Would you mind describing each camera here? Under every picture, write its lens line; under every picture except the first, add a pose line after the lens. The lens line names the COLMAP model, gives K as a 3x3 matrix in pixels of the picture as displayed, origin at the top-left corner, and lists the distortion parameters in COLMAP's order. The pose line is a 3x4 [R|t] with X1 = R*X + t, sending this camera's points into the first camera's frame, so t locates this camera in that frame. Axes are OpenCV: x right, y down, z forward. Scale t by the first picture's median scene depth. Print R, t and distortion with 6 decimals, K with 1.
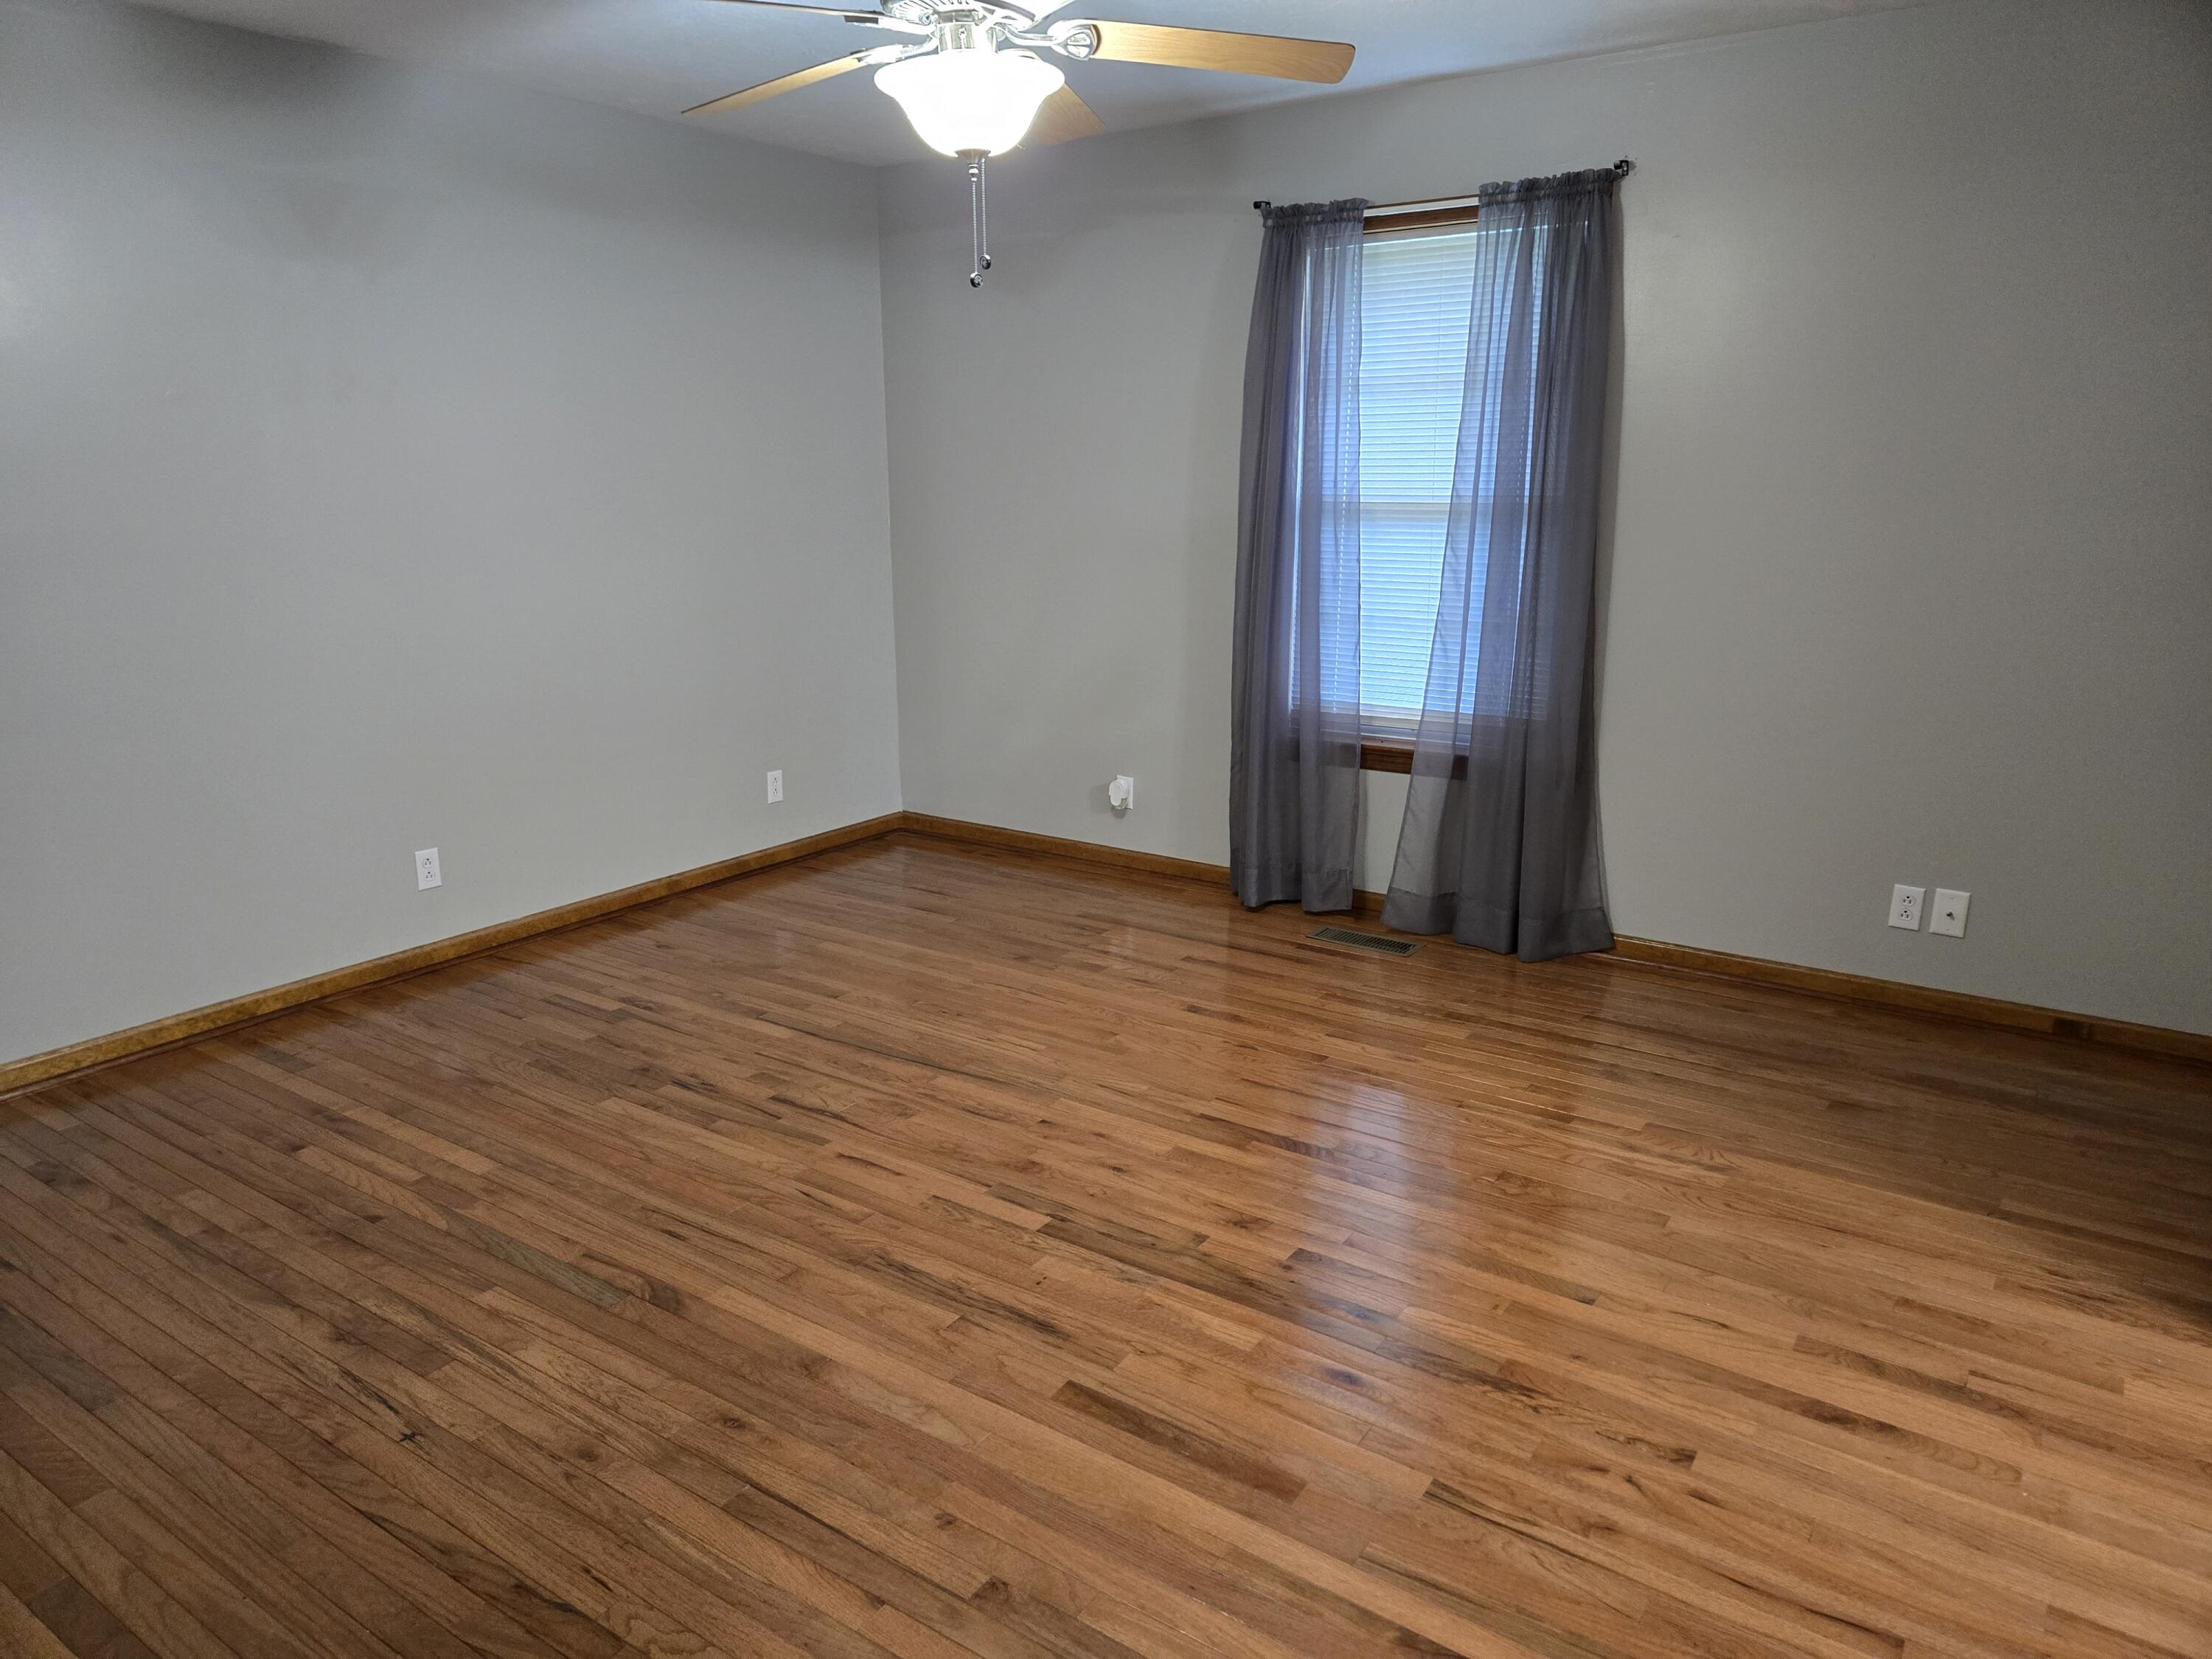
lens RADIAL K [[1467.7, 0, 1093.4], [0, 1467.7, 848.8], [0, 0, 1]] dist [0.082841, -0.072950]
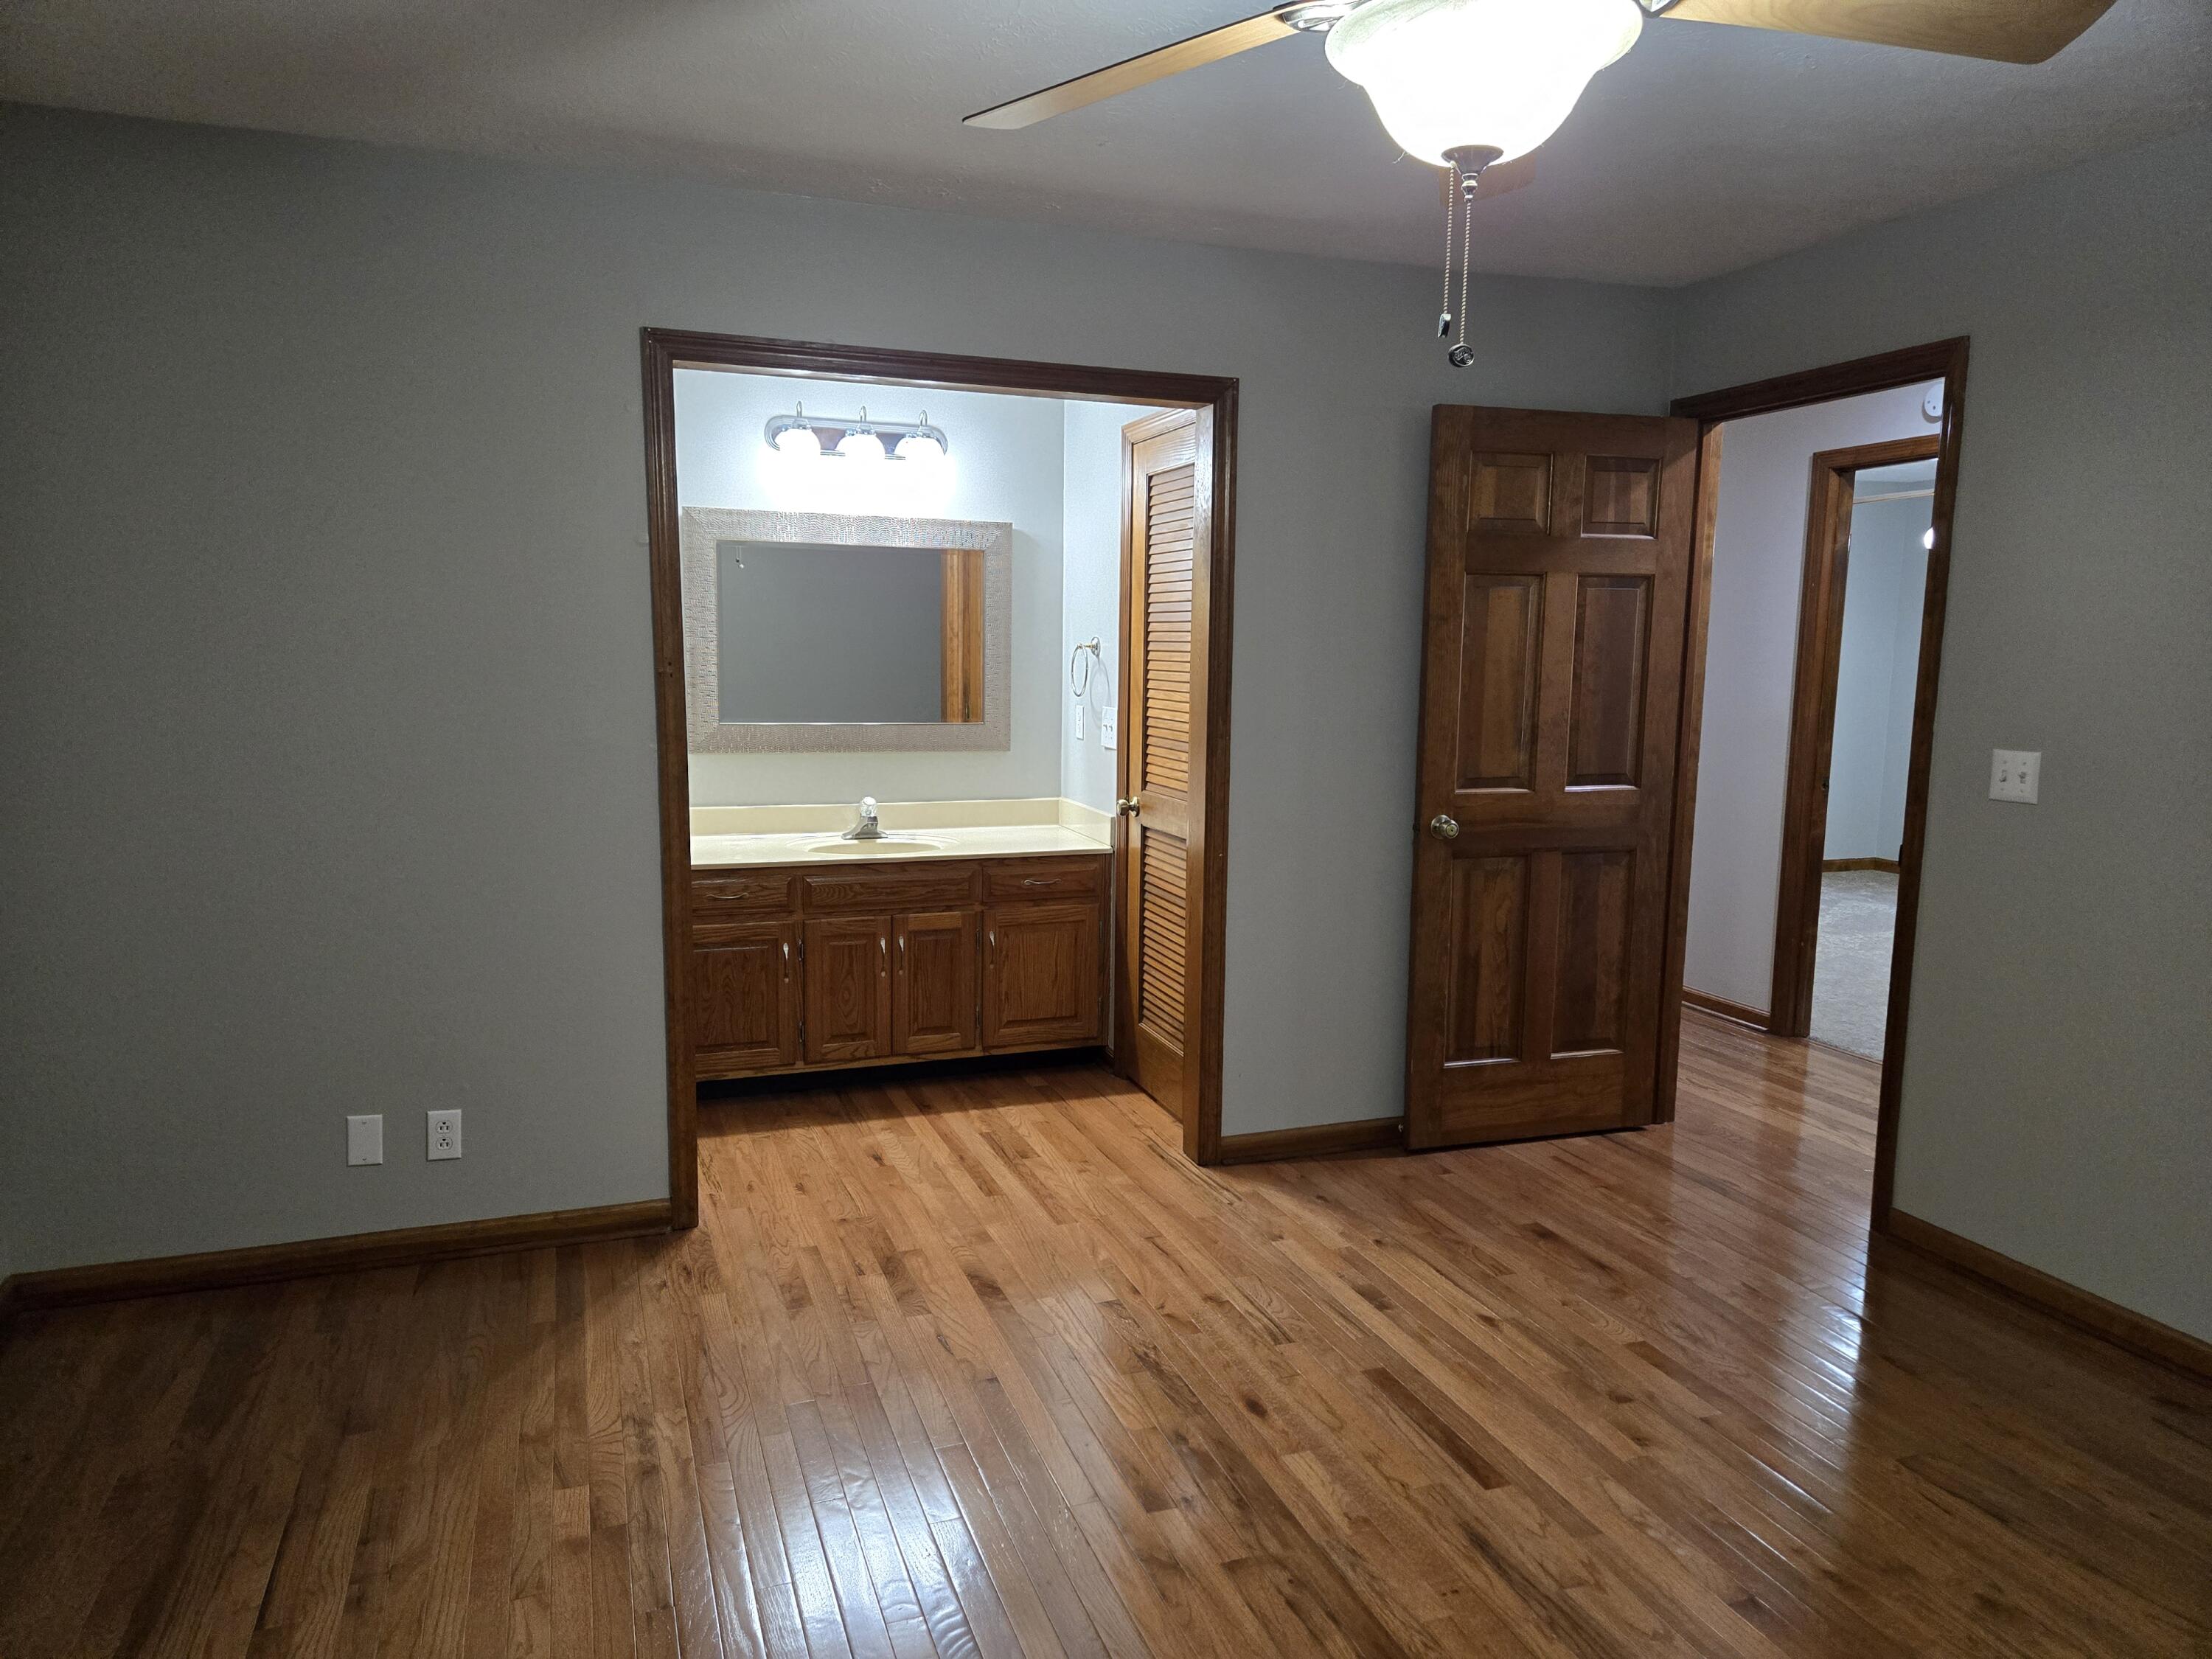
lens RADIAL K [[1467.7, 0, 1093.4], [0, 1467.7, 848.8], [0, 0, 1]] dist [0.082841, -0.072950]
pose [[-0.812799, -0.081869, 0.576762, -0.353126], [0.148000, 0.928569, 0.340375, -0.454532], [-0.563430, 0.362018, -0.742624, 1.726382]]
